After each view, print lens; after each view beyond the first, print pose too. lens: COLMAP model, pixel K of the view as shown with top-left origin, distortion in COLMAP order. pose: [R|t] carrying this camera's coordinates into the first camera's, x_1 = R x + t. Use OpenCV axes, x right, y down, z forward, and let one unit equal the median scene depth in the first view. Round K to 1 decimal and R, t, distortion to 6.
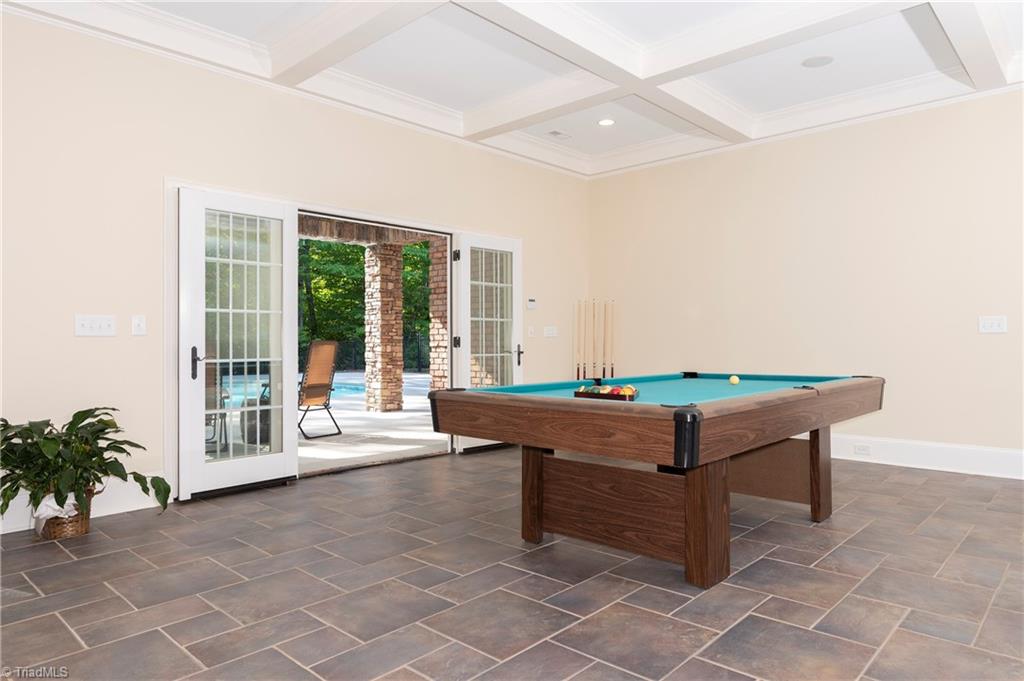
lens RADIAL K [[646.3, 0, 512.0], [0, 646.3, 340.5], [0, 0, 1]] dist [-0.004930, -0.000195]
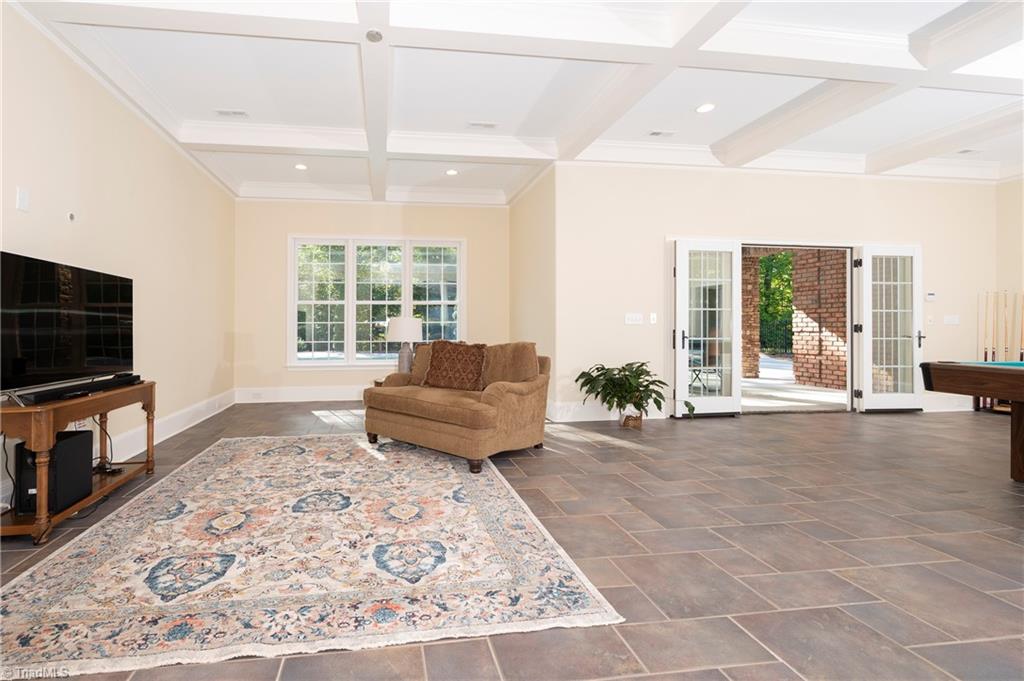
lens RADIAL K [[419.6, 0, 512.2], [0, 419.6, 327.5], [0, 0, 1]] dist [-0.001792, -0.000163]
pose [[0.772427, 0.003560, -0.635093, -0.082319], [-0.002009, 0.999993, 0.003162, -0.000530], [0.635100, -0.001167, 0.772429, -0.110930]]
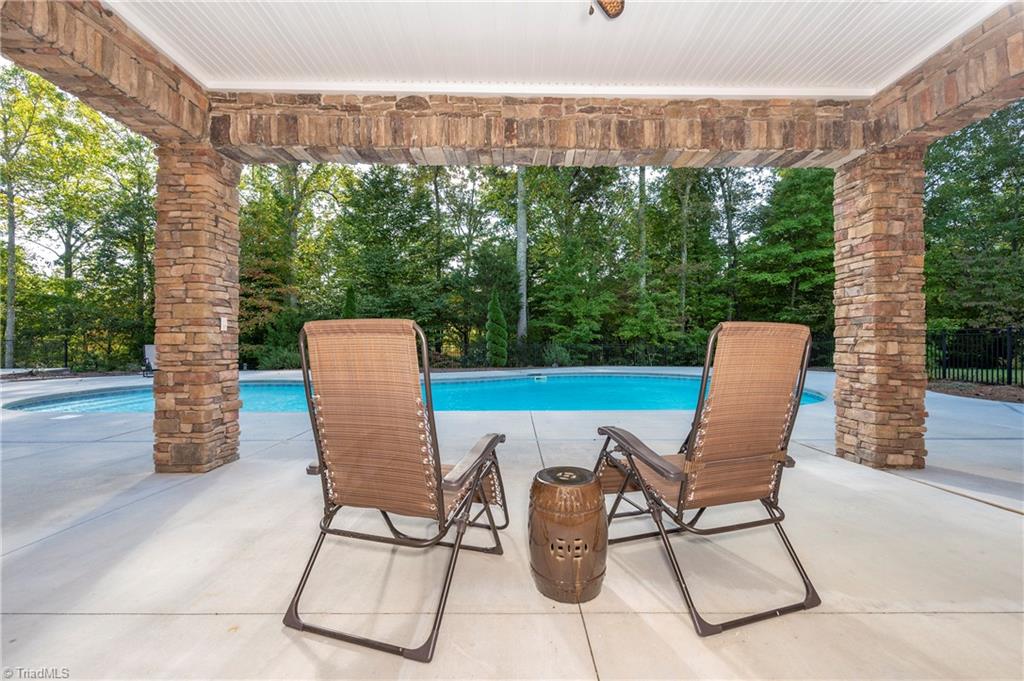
lens RADIAL K [[425.3, 0, 512.0], [0, 425.3, 340.5], [0, 0, 1]] dist [-0.002317, -0.000040]
pose [[0.699131, -0.000414, -0.714994, -1.255726], [-0.000745, 0.999999, -0.001308, 0.056708], [0.714993, 0.001447, 0.699130, 4.227007]]
